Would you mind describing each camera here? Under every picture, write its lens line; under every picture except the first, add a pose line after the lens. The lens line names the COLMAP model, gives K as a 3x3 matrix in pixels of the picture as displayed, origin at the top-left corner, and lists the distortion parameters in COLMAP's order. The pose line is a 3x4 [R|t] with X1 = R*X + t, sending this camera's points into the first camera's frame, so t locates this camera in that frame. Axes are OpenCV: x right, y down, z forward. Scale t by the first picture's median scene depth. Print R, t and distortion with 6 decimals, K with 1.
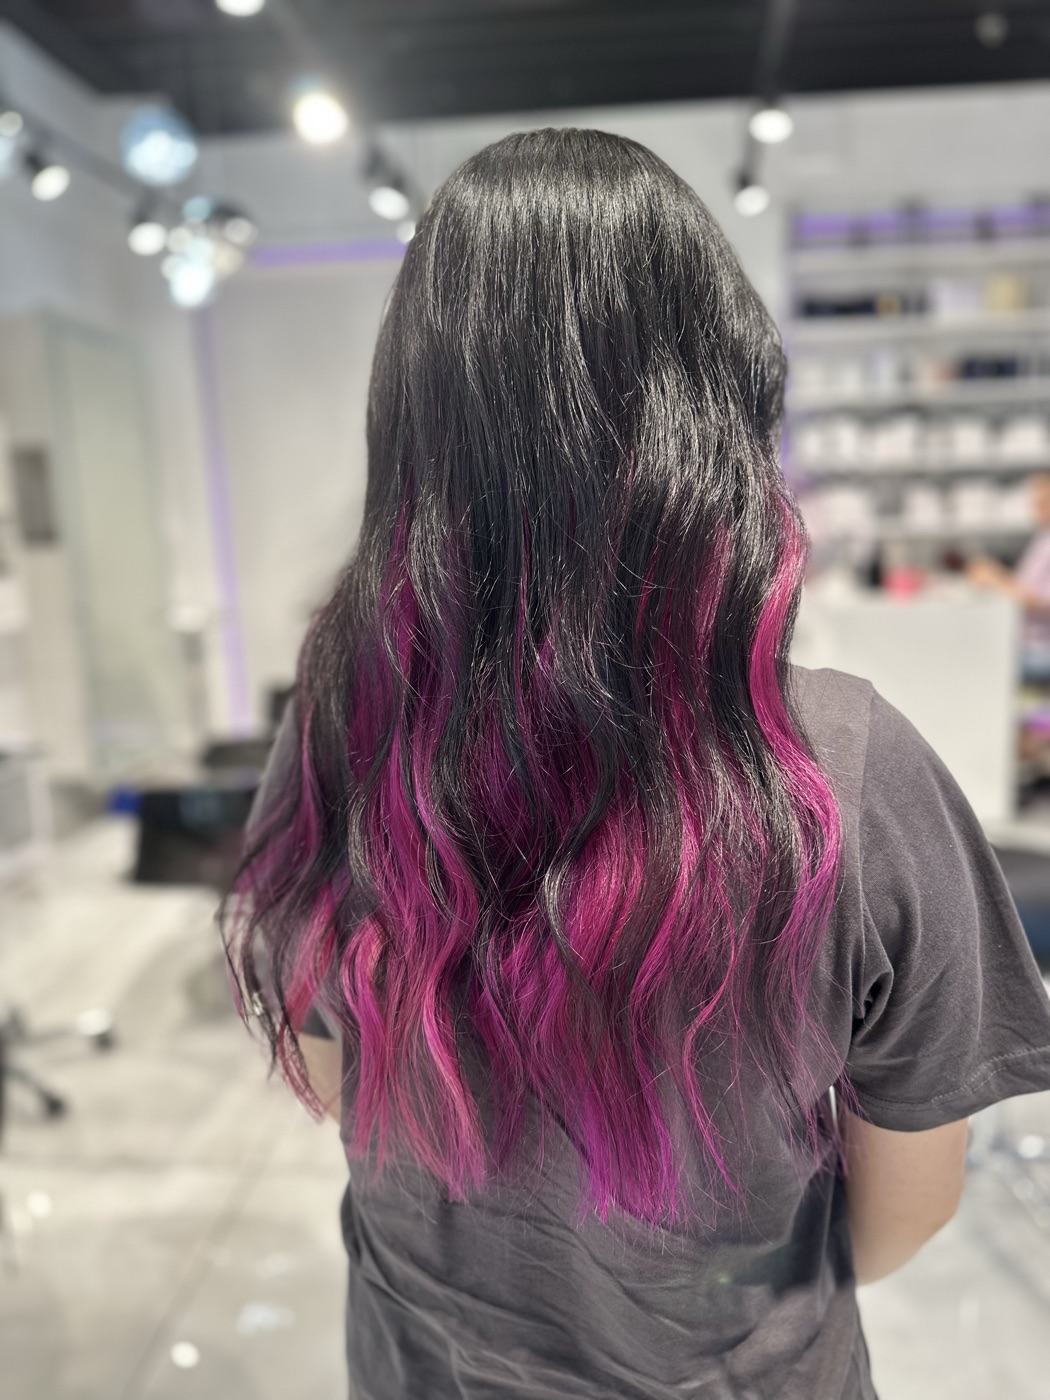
lens RADIAL K [[987.6, 0, 522.5], [0, 987.6, 718.9], [0, 0, 1]] dist [-0.001423, -0.088784]
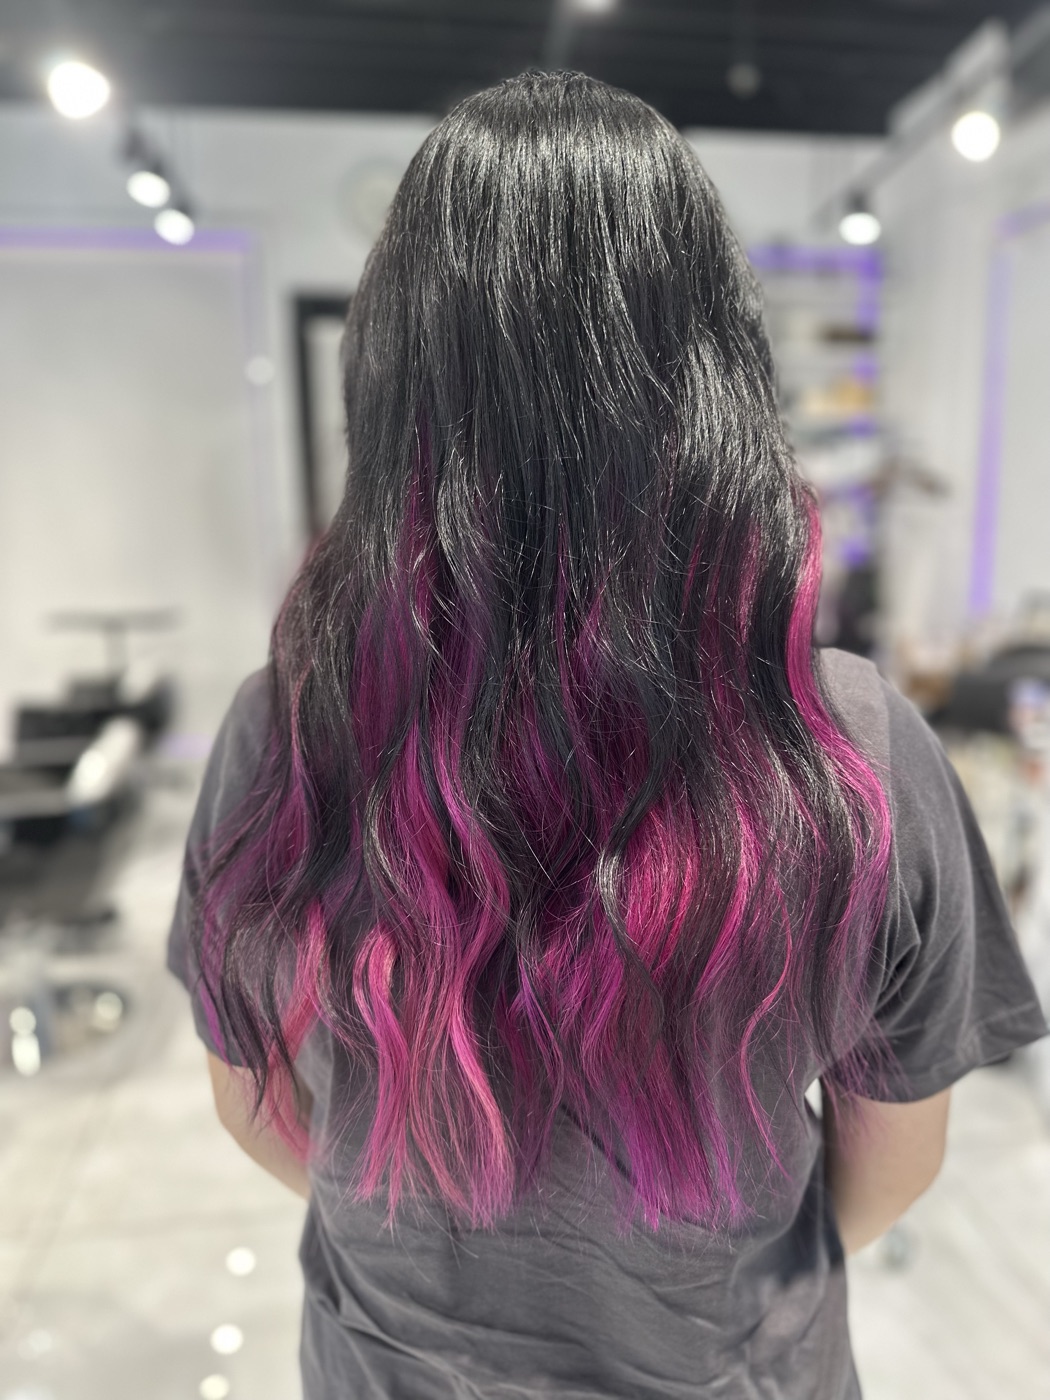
lens RADIAL K [[987.6, 0, 522.5], [0, 987.6, 718.9], [0, 0, 1]] dist [-0.001423, -0.088784]
pose [[0.972736, -0.020502, 0.231005, -0.233418], [0.020560, 0.999786, 0.002160, 0.011180], [-0.231000, 0.002648, 0.972950, 0.092362]]
